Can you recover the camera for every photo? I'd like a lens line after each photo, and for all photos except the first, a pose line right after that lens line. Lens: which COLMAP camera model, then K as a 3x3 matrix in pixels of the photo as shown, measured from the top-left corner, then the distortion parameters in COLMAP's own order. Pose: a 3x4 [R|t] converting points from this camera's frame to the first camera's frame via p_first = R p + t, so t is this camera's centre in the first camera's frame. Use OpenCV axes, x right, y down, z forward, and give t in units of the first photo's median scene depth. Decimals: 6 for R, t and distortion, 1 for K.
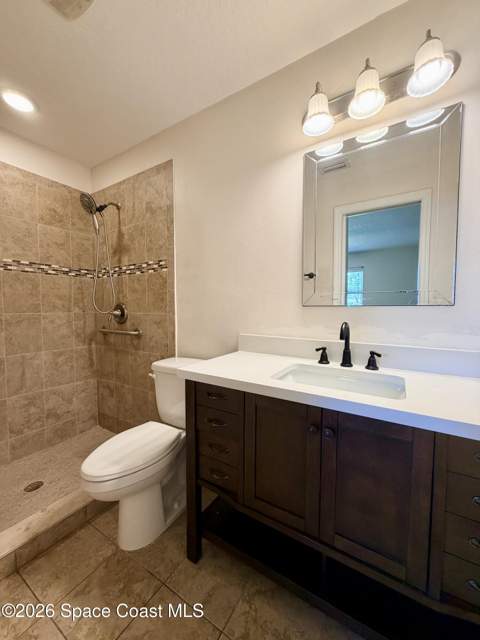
lens RADIAL K [[255.1, 0, 239.1], [0, 255.1, 321.0], [0, 0, 1]] dist [0.001357, -0.000240]
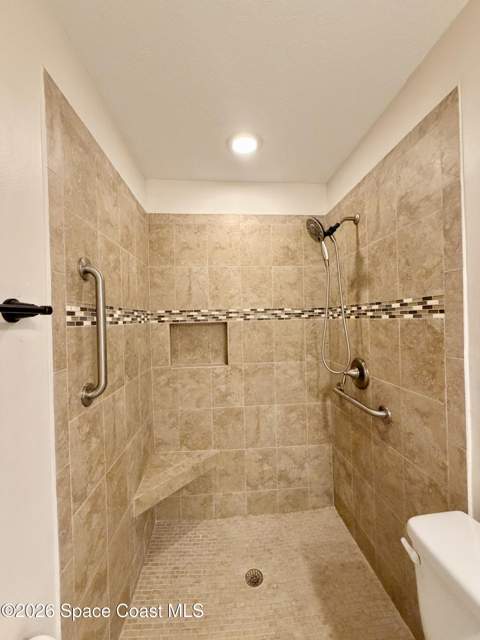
lens RADIAL K [[255.1, 0, 240.8], [0, 255.1, 319.3], [0, 0, 1]] dist [0.001357, -0.000240]
pose [[0.593378, -0.011179, -0.804846, -0.108276], [-0.014617, 0.999589, -0.024661, -0.162534], [0.804791, 0.026397, 0.592971, 0.357852]]
